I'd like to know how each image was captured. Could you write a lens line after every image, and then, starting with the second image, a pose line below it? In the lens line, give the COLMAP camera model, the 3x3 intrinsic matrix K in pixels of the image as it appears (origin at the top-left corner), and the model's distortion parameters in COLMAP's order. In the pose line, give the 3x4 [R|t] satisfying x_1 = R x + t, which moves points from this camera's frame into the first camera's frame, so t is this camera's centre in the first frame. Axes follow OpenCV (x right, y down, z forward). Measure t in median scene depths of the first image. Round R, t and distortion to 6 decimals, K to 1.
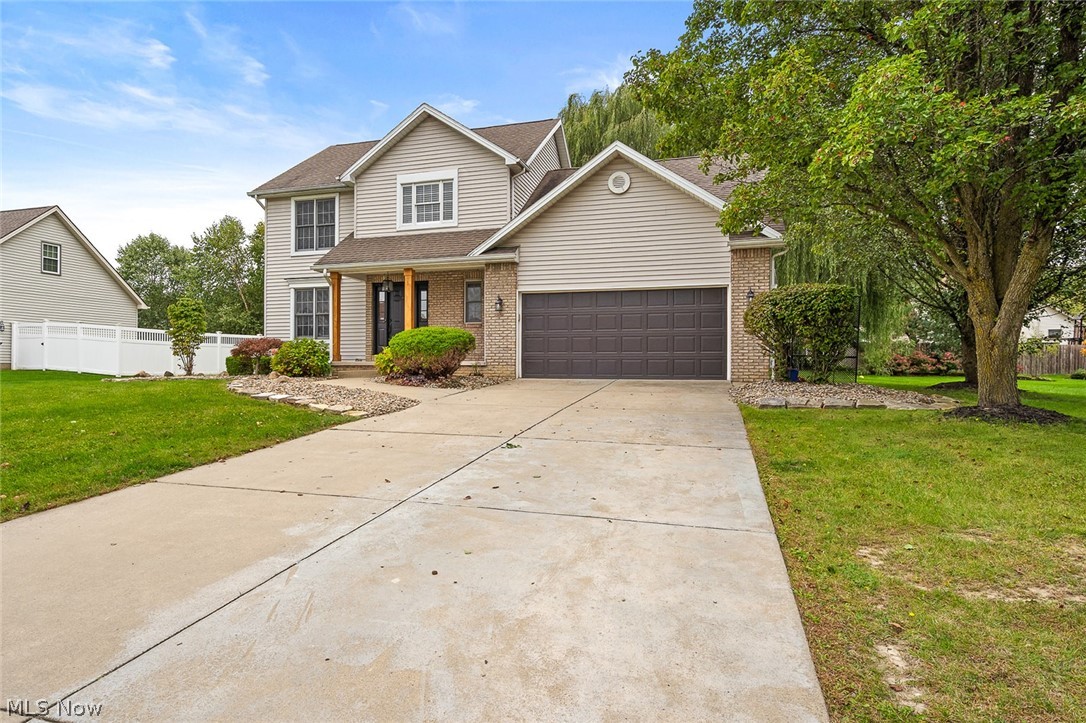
lens RADIAL K [[613.1, 0, 542.5], [0, 613.1, 362.3], [0, 0, 1]] dist [-0.000516, 0.000072]
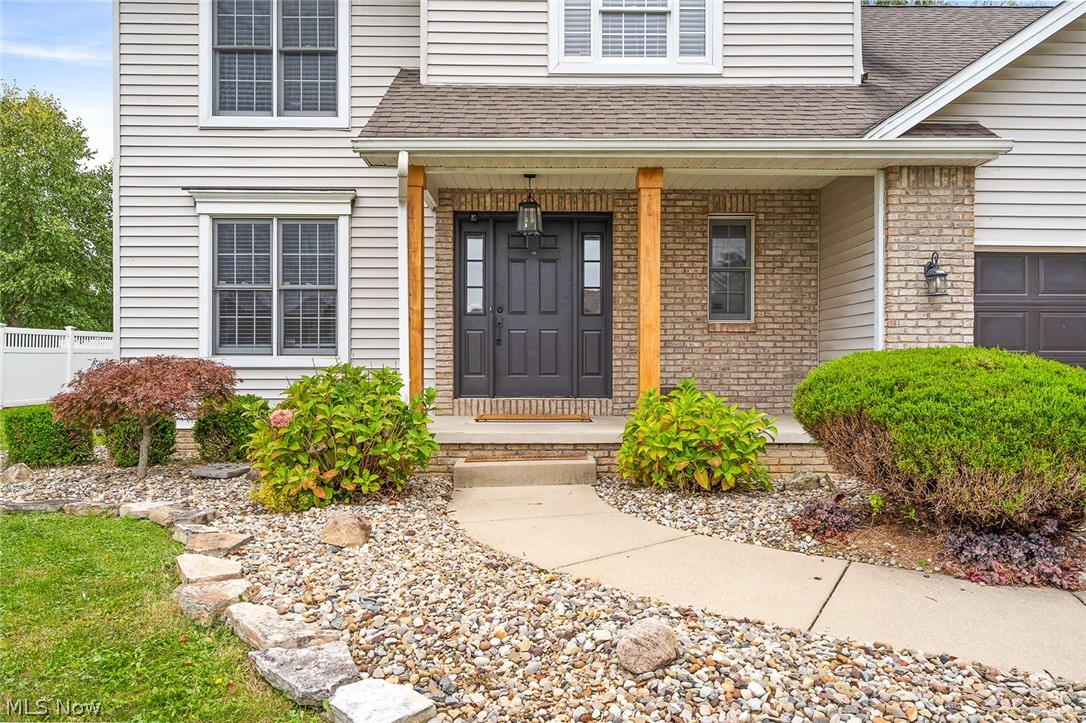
lens RADIAL K [[753.9, 0, 573.0], [0, 753.9, 362.8], [0, 0, 1]] dist [0.007952, -0.000347]
pose [[0.957690, -0.000534, 0.287802, -0.359645], [-0.003443, 0.999905, 0.013311, -0.043001], [-0.287782, -0.013739, 0.957597, 0.550904]]
